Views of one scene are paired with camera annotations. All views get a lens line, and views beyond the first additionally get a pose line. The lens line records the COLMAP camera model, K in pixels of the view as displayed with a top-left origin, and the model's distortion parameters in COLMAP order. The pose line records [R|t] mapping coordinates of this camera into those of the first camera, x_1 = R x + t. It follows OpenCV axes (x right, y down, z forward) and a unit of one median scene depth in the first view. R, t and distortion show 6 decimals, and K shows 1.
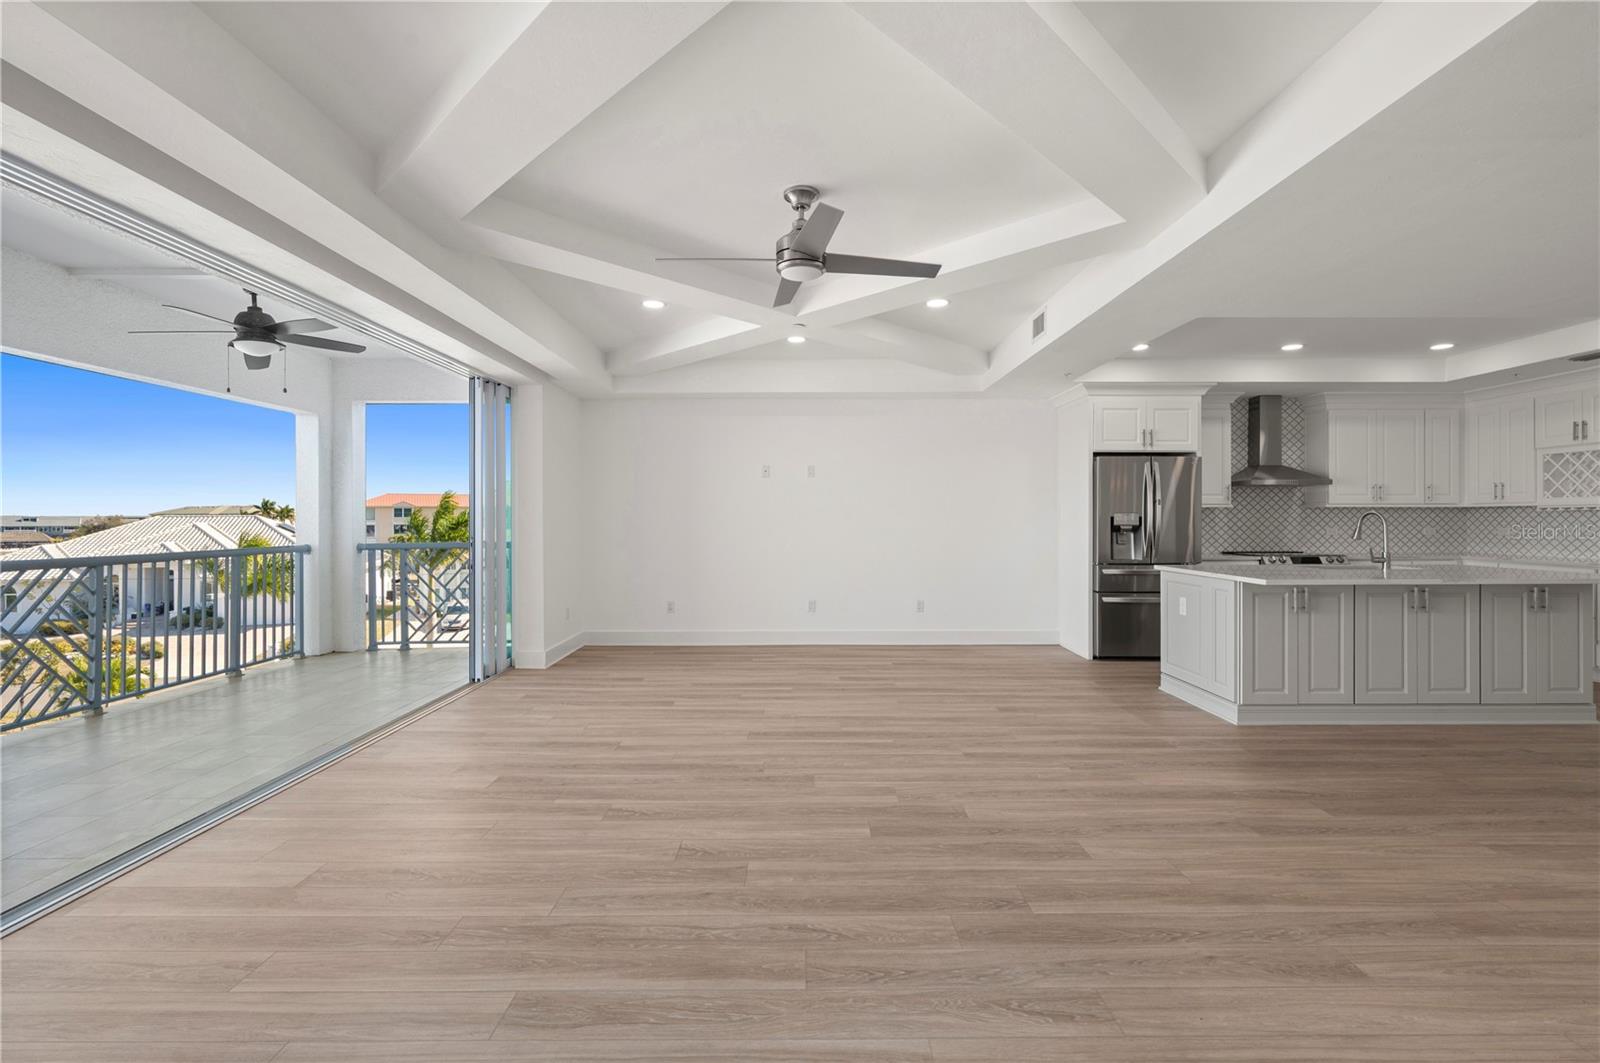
lens RADIAL K [[721.5, 0, 804.4], [0, 721.5, 523.0], [0, 0, 1]] dist [0.006939, 0.000492]
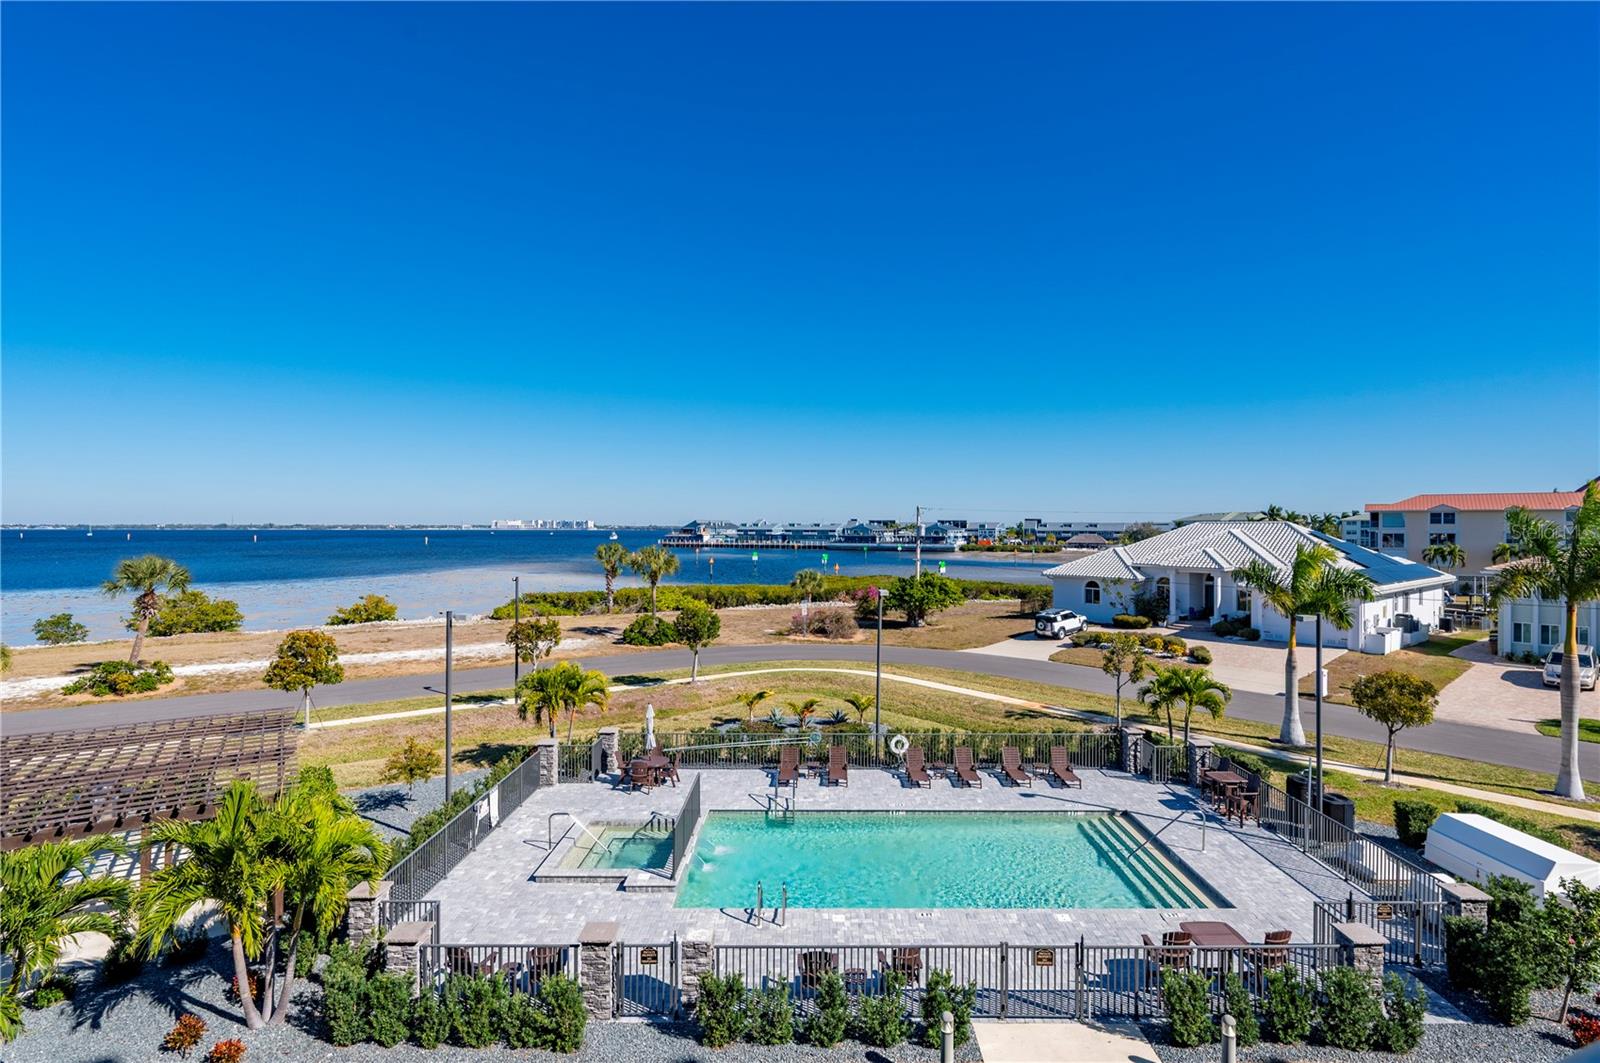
lens RADIAL K [[792.4, 0, 804.0], [0, 792.4, 524.7], [0, 0, 1]] dist [0.001047, -0.002556]
pose [[0.395830, 0.003231, -0.918318, -0.708369], [-0.008909, 0.999960, -0.000322, -0.003005], [0.918281, 0.008309, 0.395843, 0.370762]]
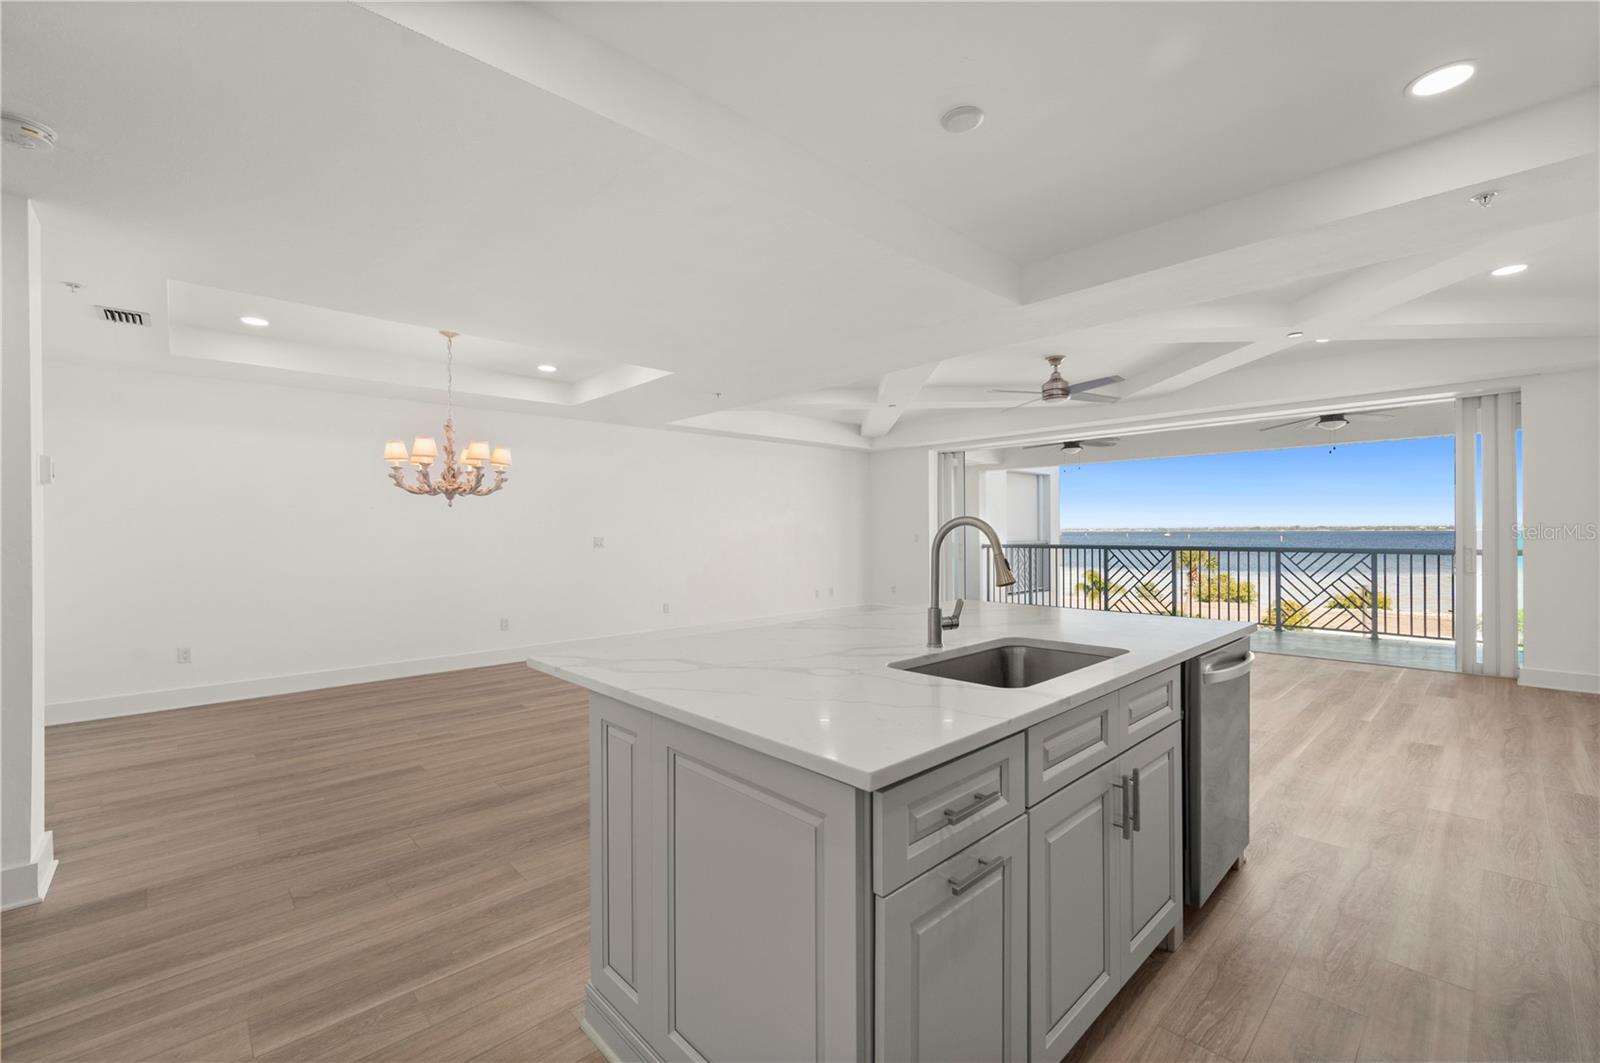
lens RADIAL K [[689.4, 0, 789.5], [0, 689.4, 529.9], [0, 0, 1]] dist [0.000872, 0.000489]
pose [[-0.736374, 0.008353, -0.676523, 0.898093], [0.005066, 0.999964, 0.006832, -0.011937], [0.676556, 0.001604, -0.736390, 0.961009]]
